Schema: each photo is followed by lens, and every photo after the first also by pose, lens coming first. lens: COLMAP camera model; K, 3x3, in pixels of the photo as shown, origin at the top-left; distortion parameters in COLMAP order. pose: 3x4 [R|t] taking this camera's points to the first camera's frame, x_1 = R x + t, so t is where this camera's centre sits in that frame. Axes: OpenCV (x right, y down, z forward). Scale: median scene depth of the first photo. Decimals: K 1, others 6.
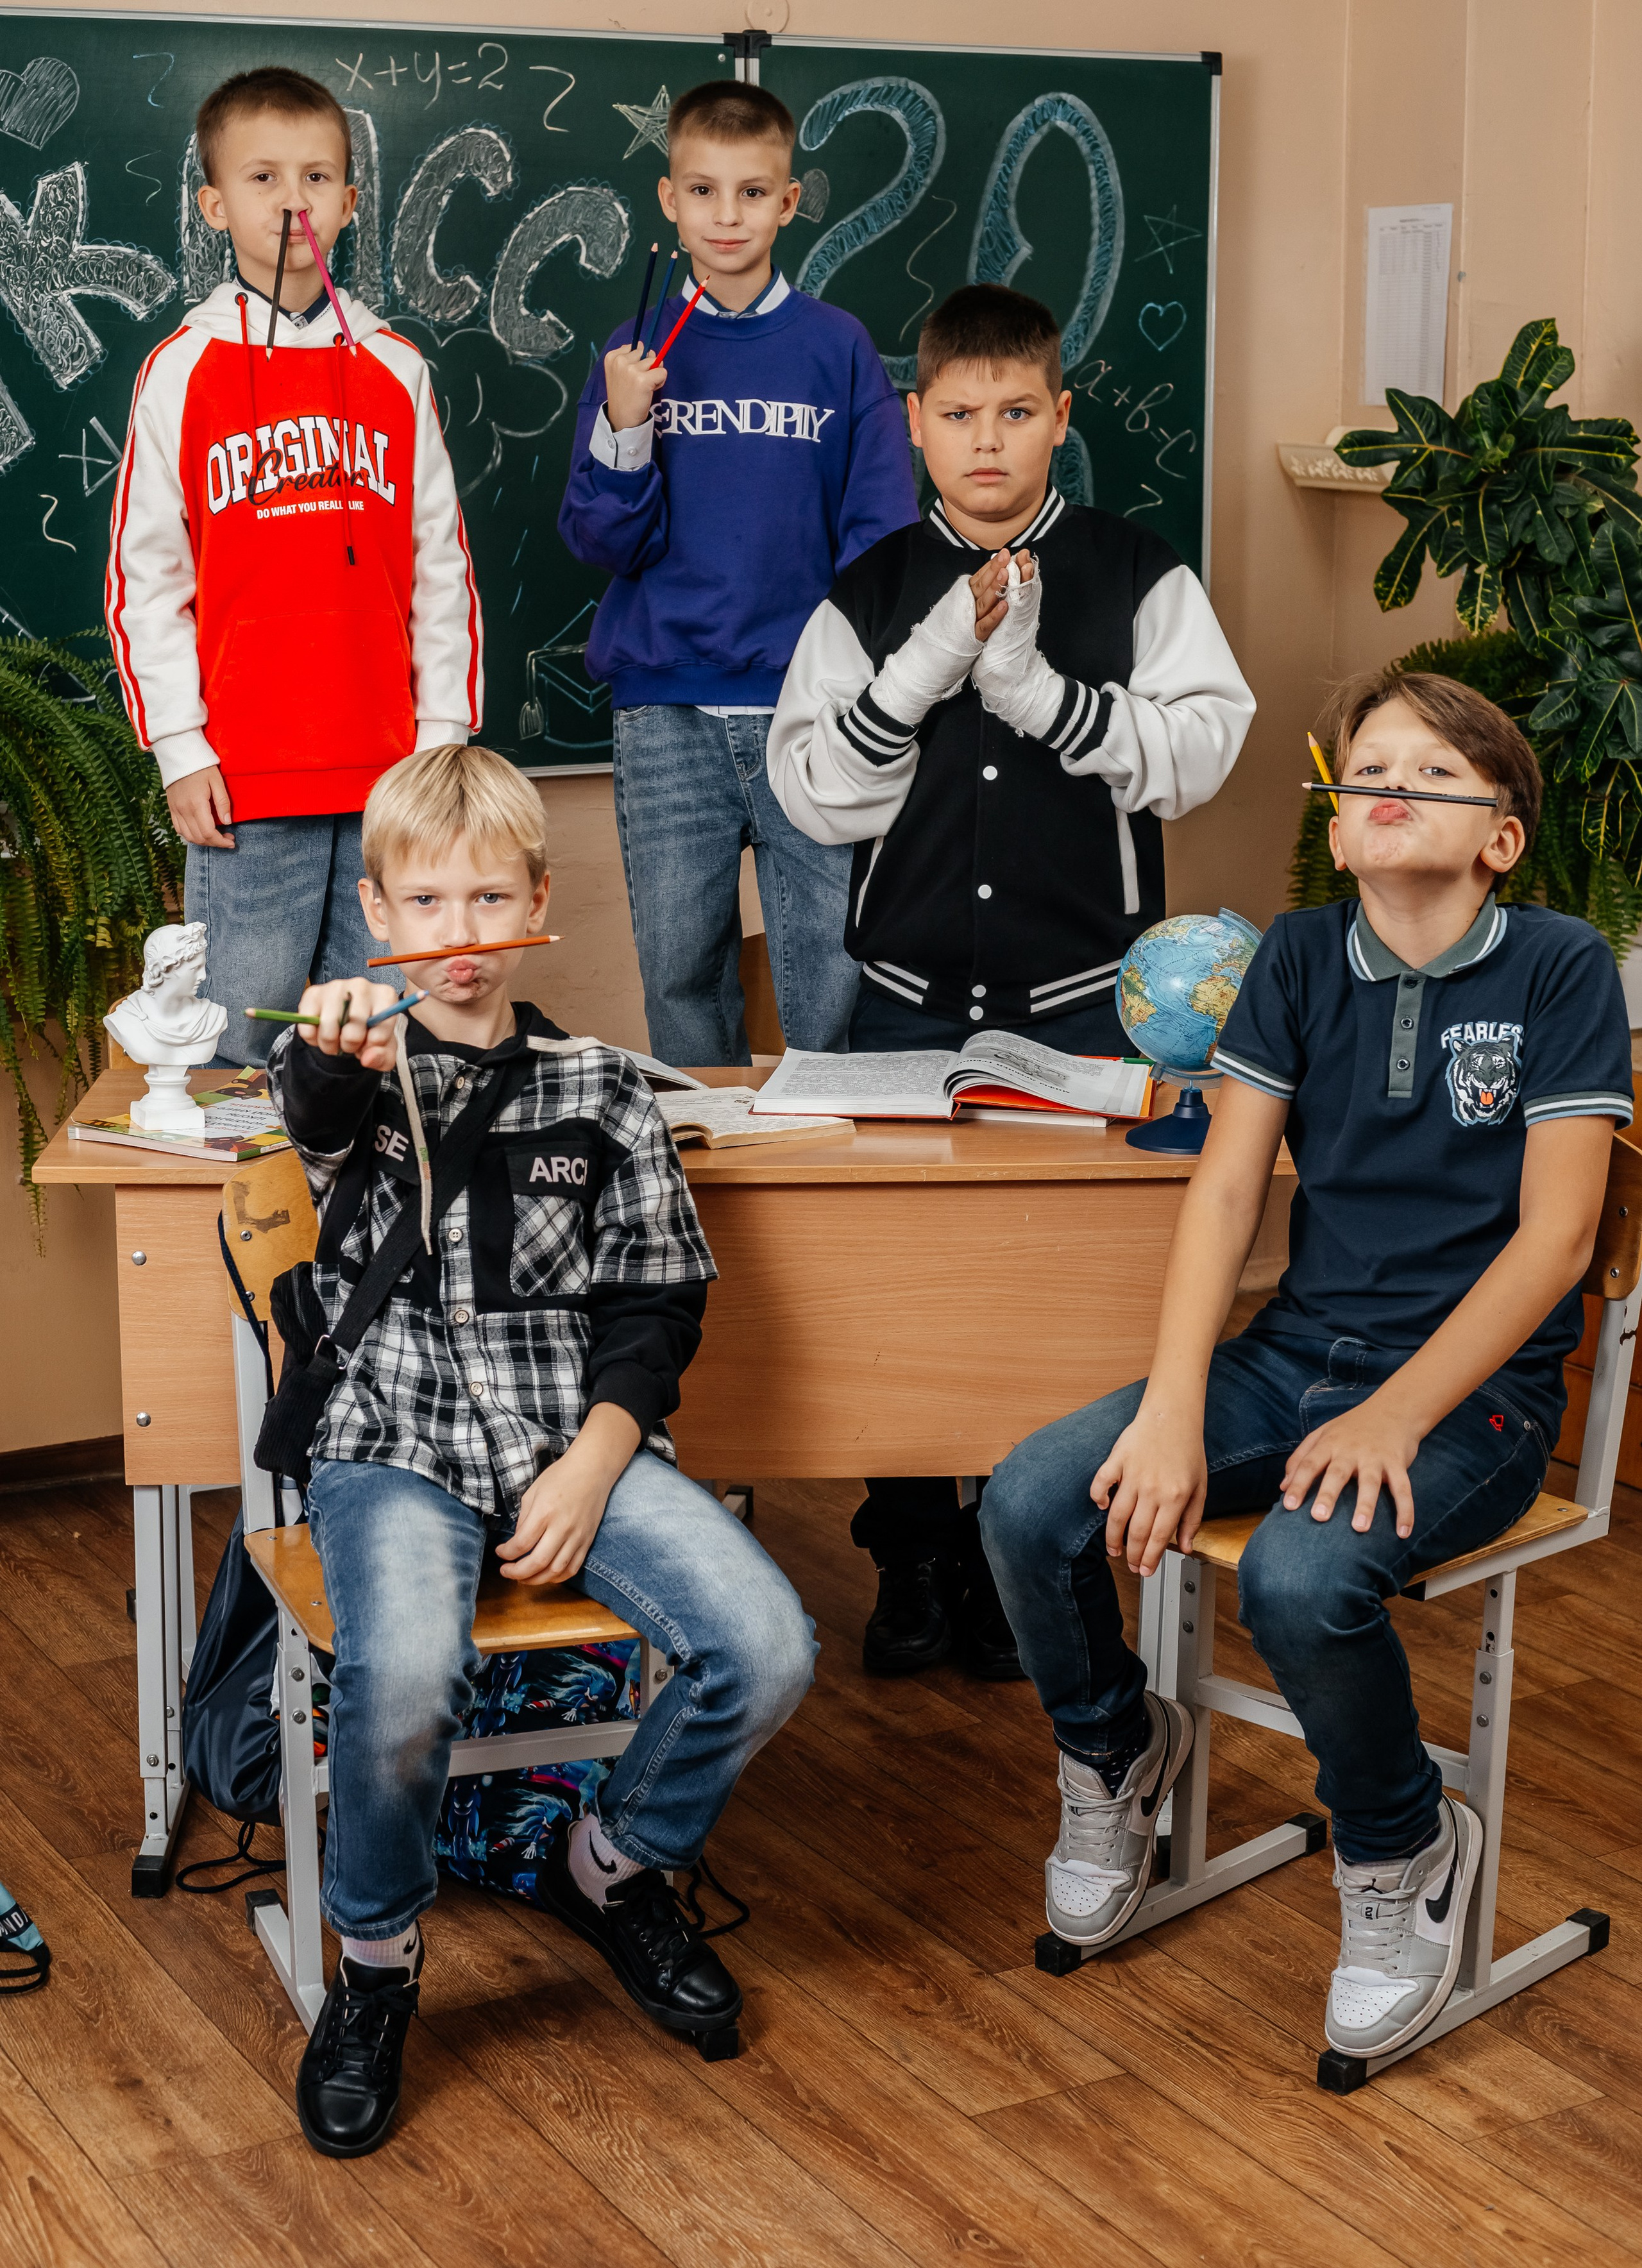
lens RADIAL K [[3516.2, 0, 815.1], [0, 3516.2, 1083.4], [0, 0, 1]] dist [-0.147716, 0.115481]
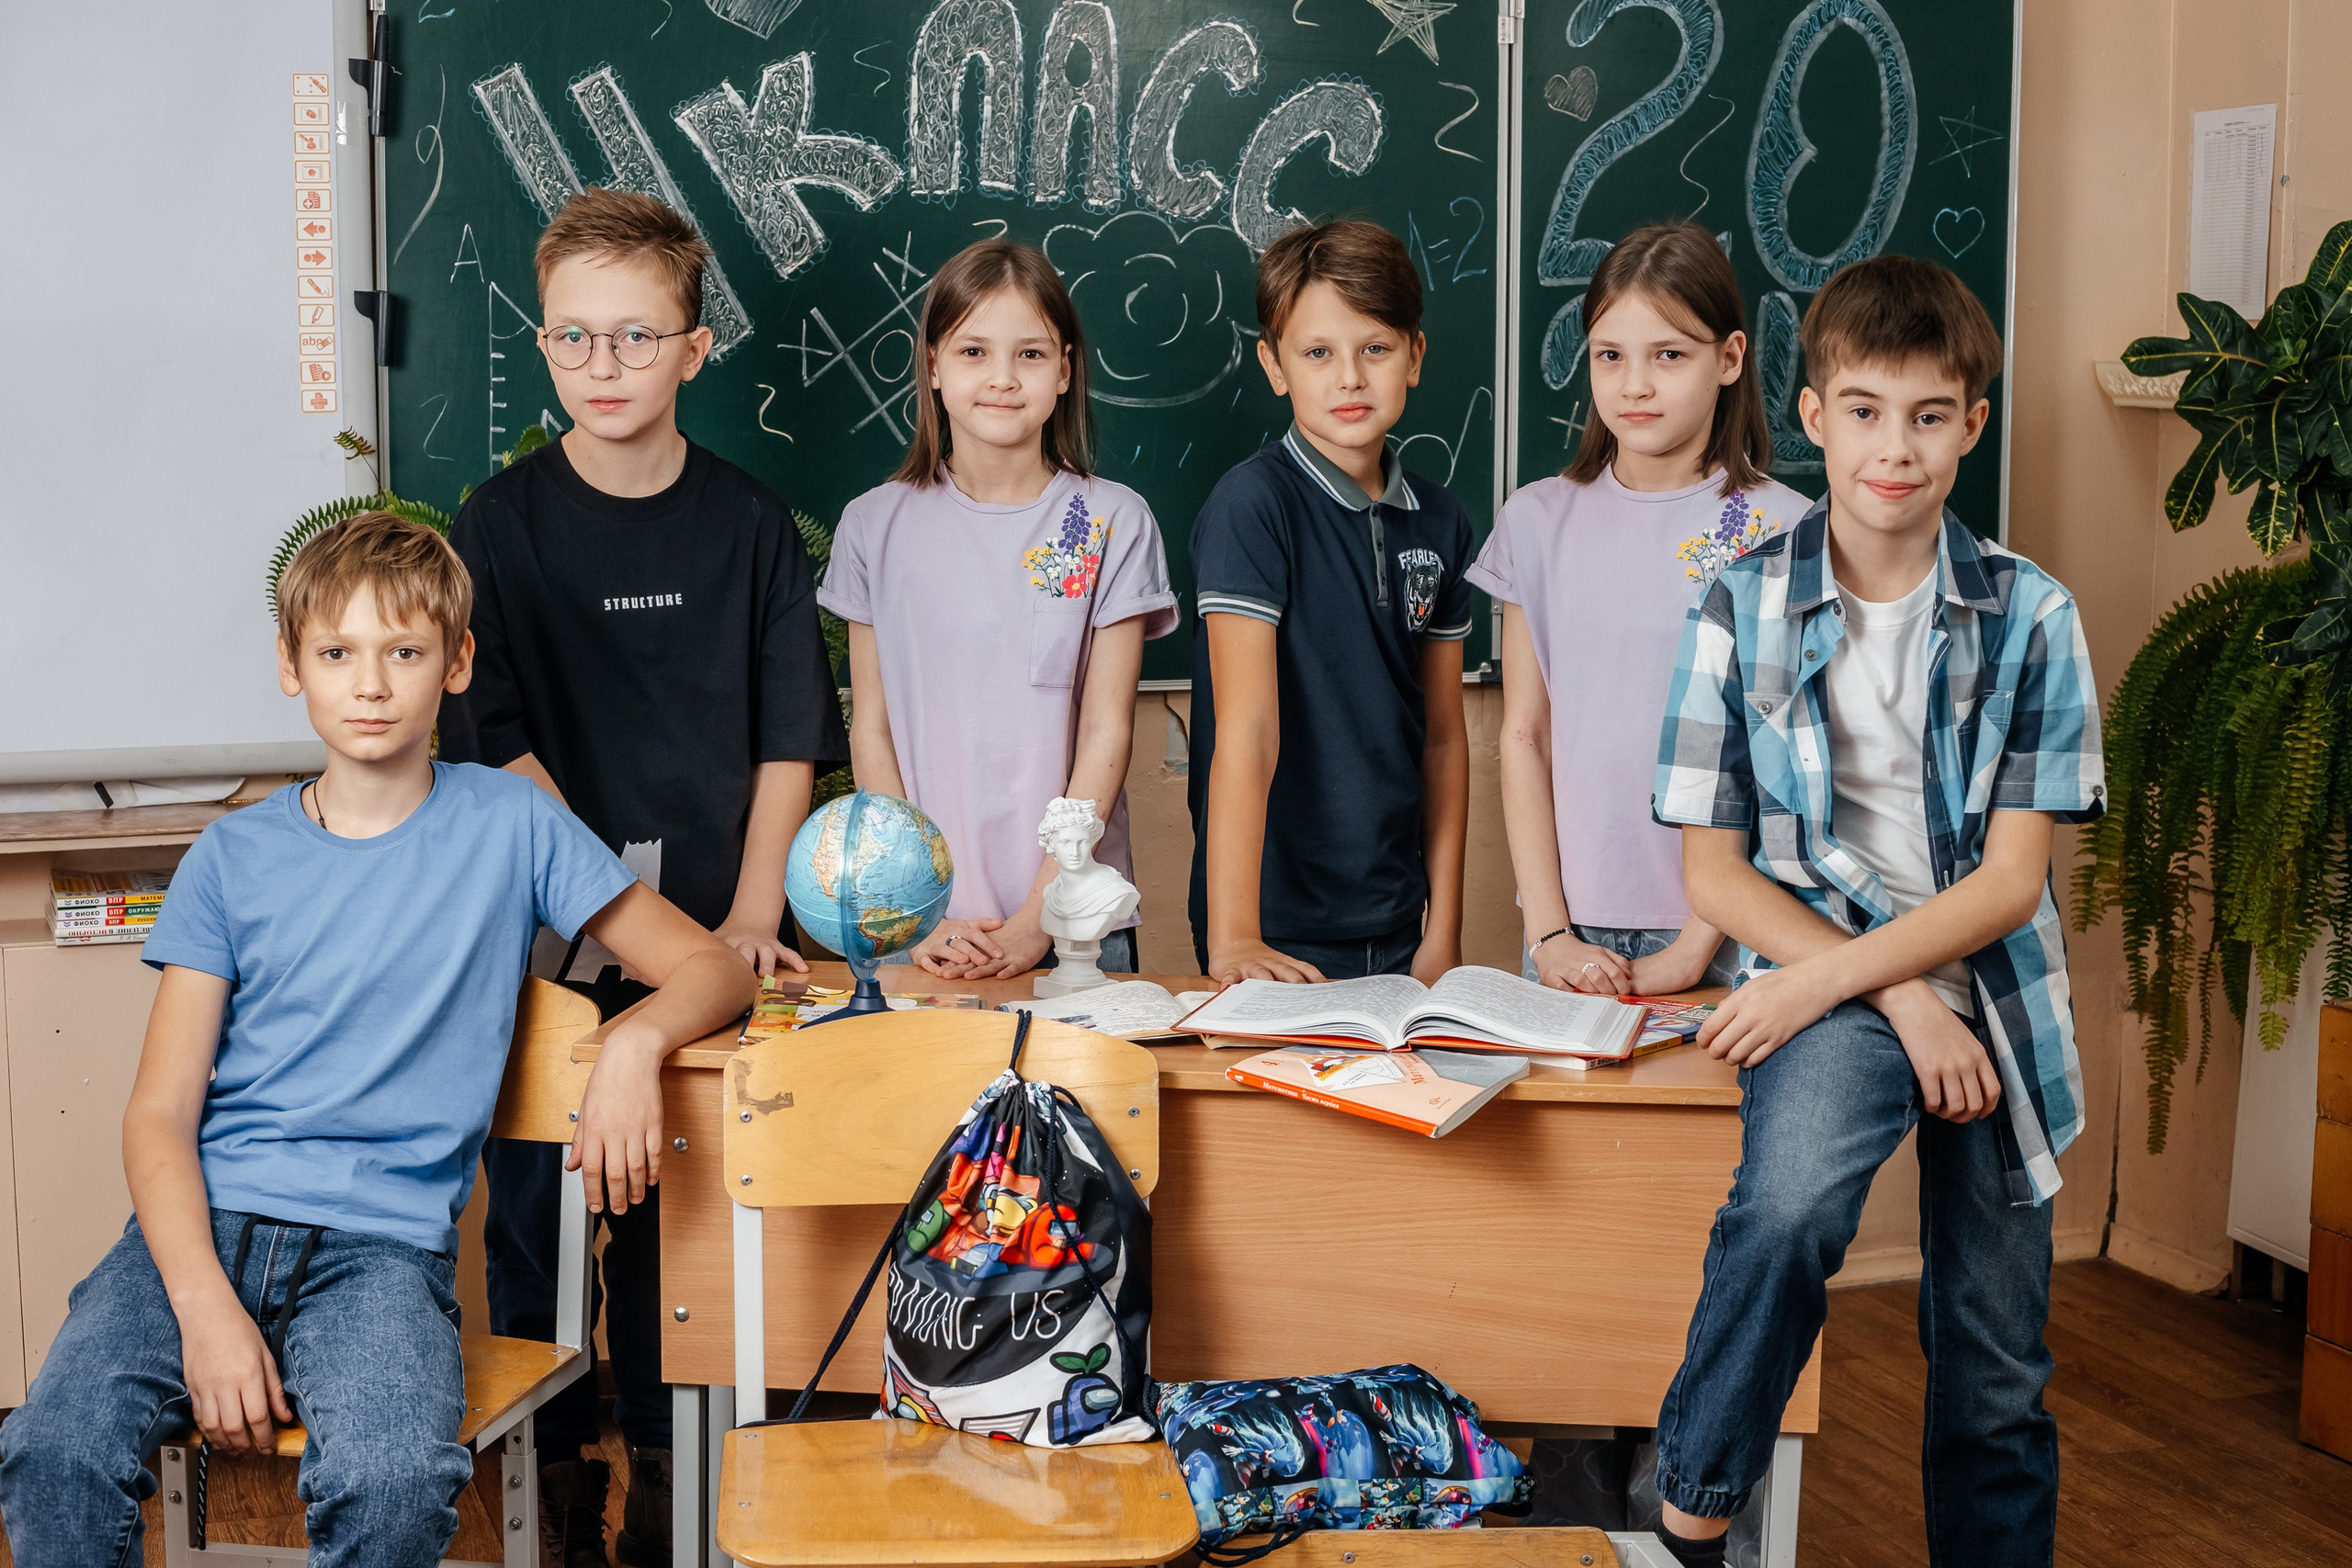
lens RADIAL K [[3475.4, 0, 1211.9], [0, 3475.4, 785.2], [0, 0, 1]] dist [-0.147836, 0.117095]
pose [[0.982085, 0.028013, -0.186347, 0.085971], [-0.042239, 0.996450, -0.072818, 0.010207], [0.183646, 0.079385, 0.979782, 0.063350]]
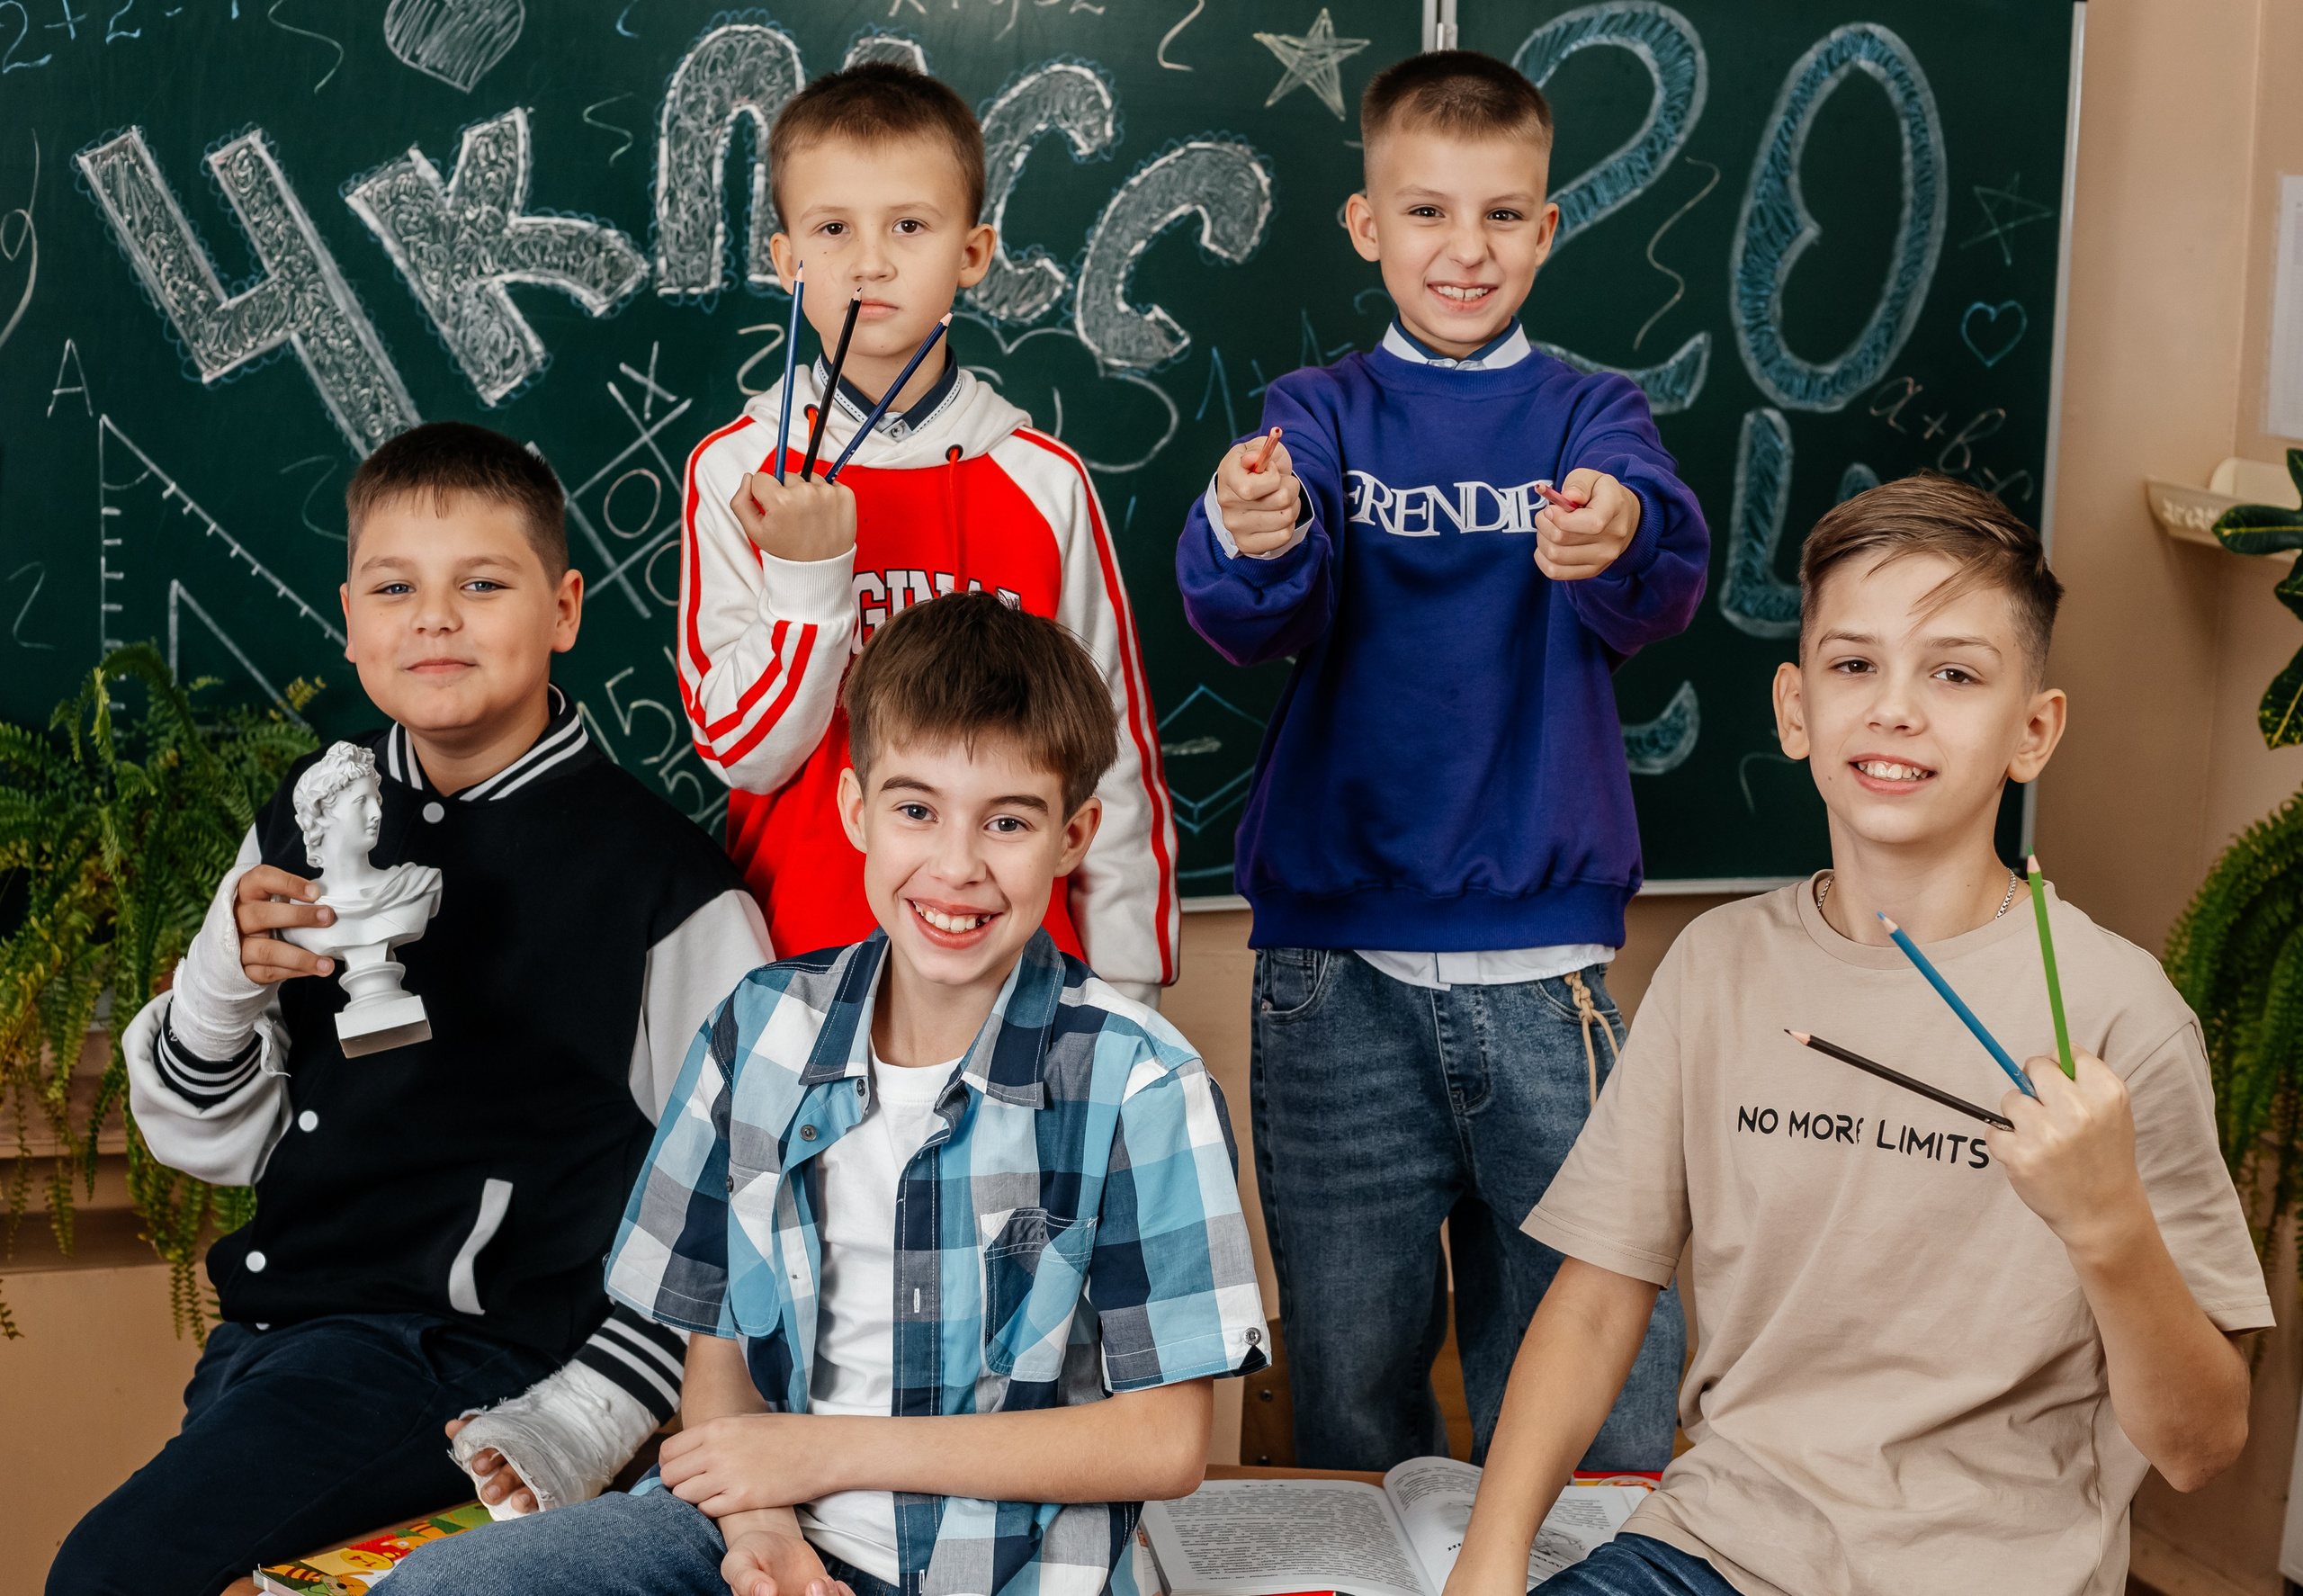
lens RADIAL K [[3647.1, 0, 1151.5], [0, 3647.1, 798.0], [0, 0, 1]] dist [-0.147405, 0.089082]
pose [[0.987397, 0.050636, -0.149945, 0.046169], [-0.054759, 0.998223, -0.023494, -0.097522], [0.148489, 0.031408, 0.988415, 0.227972]]
